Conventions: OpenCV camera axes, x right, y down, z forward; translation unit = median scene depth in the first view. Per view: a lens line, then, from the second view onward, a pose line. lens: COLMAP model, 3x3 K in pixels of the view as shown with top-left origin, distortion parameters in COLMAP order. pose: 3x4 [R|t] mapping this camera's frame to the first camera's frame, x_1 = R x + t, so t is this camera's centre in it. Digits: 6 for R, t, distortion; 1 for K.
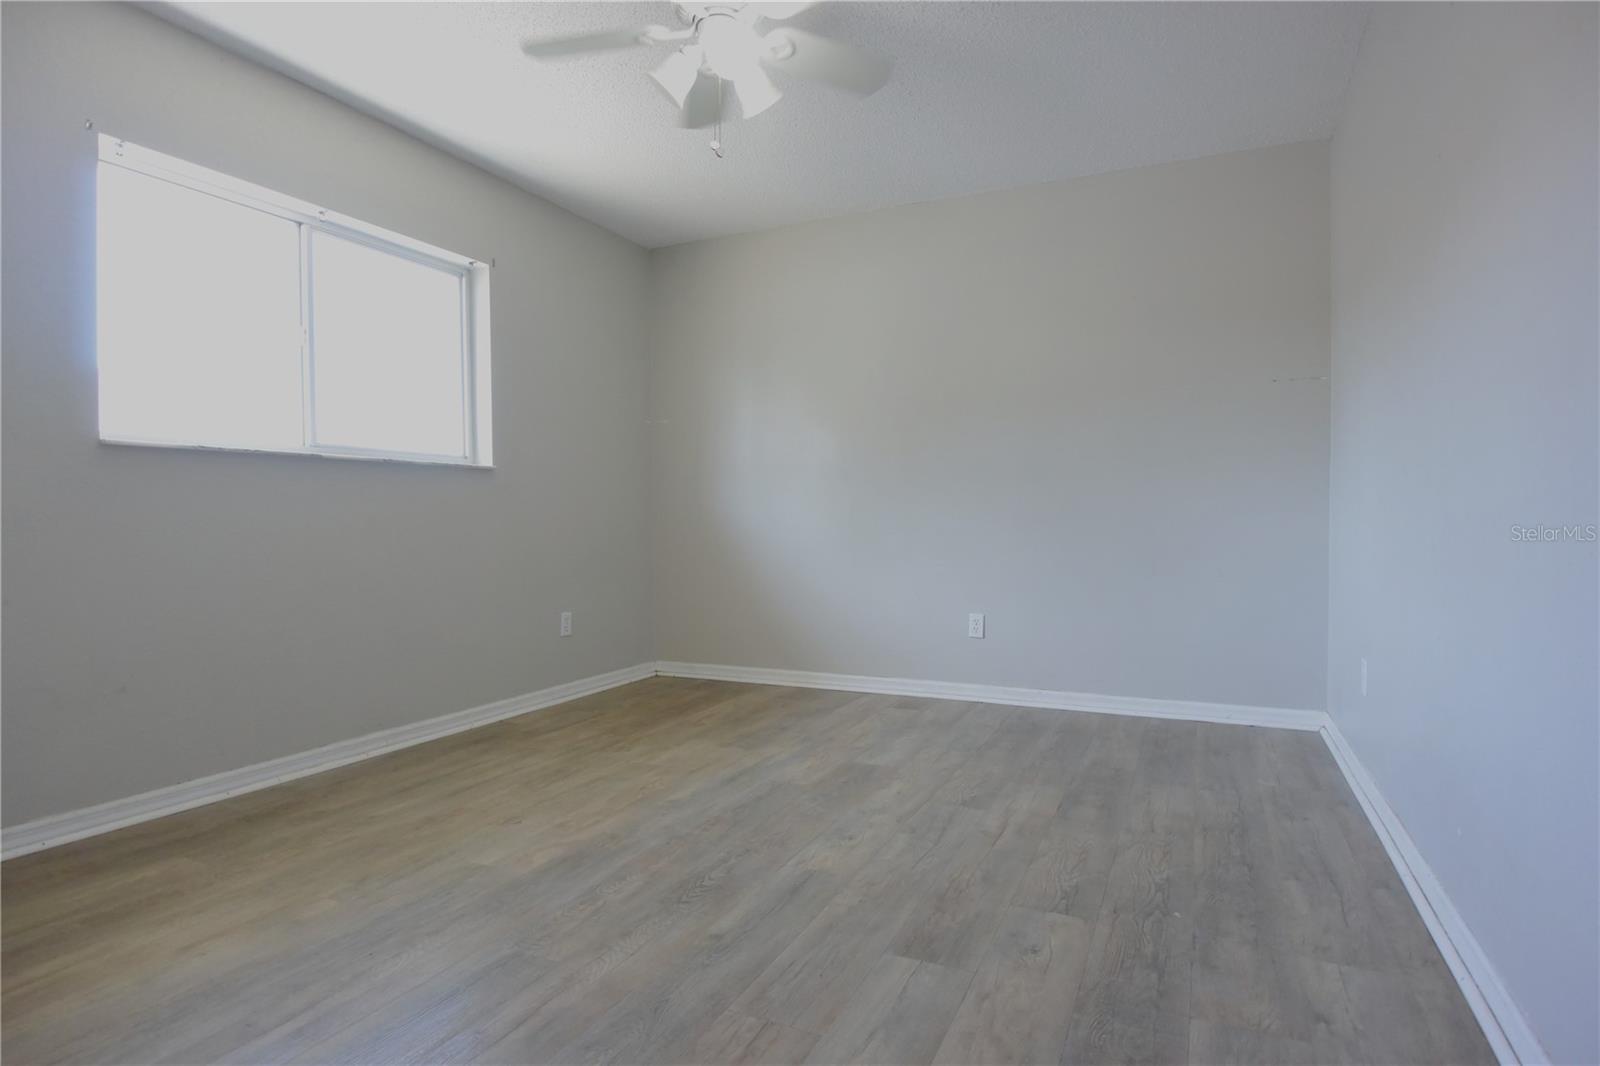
lens RADIAL K [[838.4, 0, 809.4], [0, 838.4, 539.3], [0, 0, 1]] dist [0.005437, -0.033074]
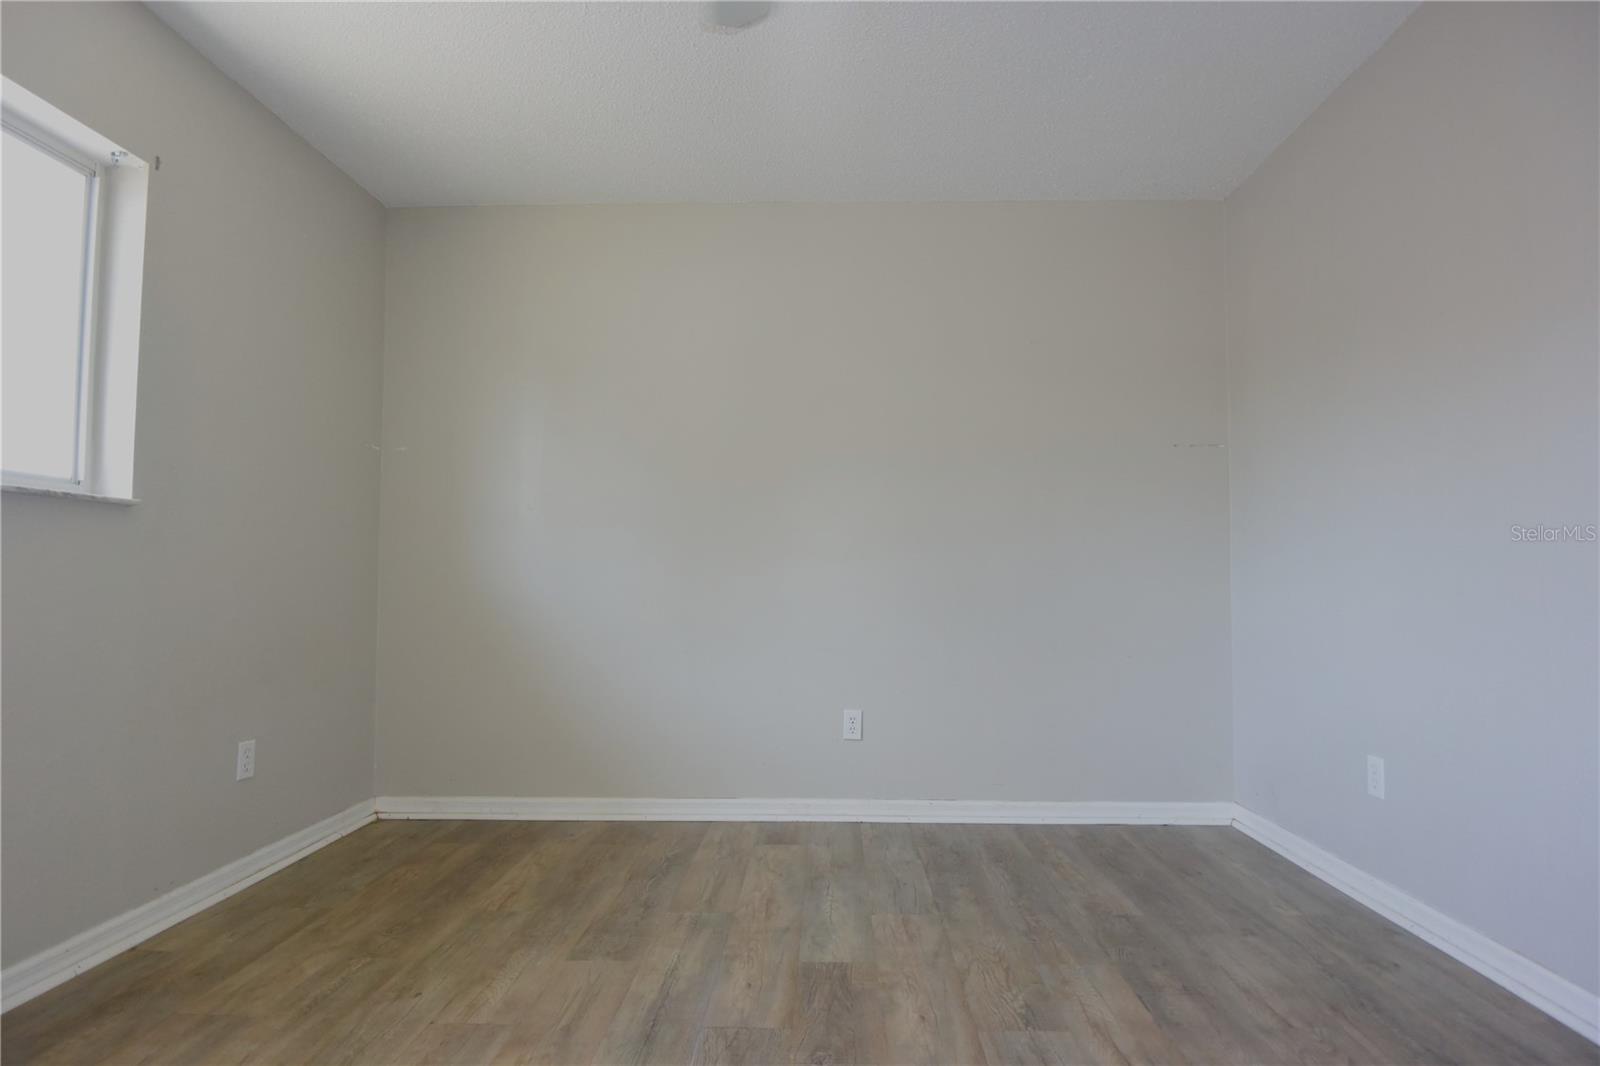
lens RADIAL K [[838.4, 0, 809.4], [0, 838.4, 539.3], [0, 0, 1]] dist [0.005437, -0.033074]
pose [[0.917828, 0.027162, 0.396047, -0.176051], [0.002317, 0.997273, -0.073764, -0.016409], [-0.396970, 0.068620, 0.915263, 0.295959]]
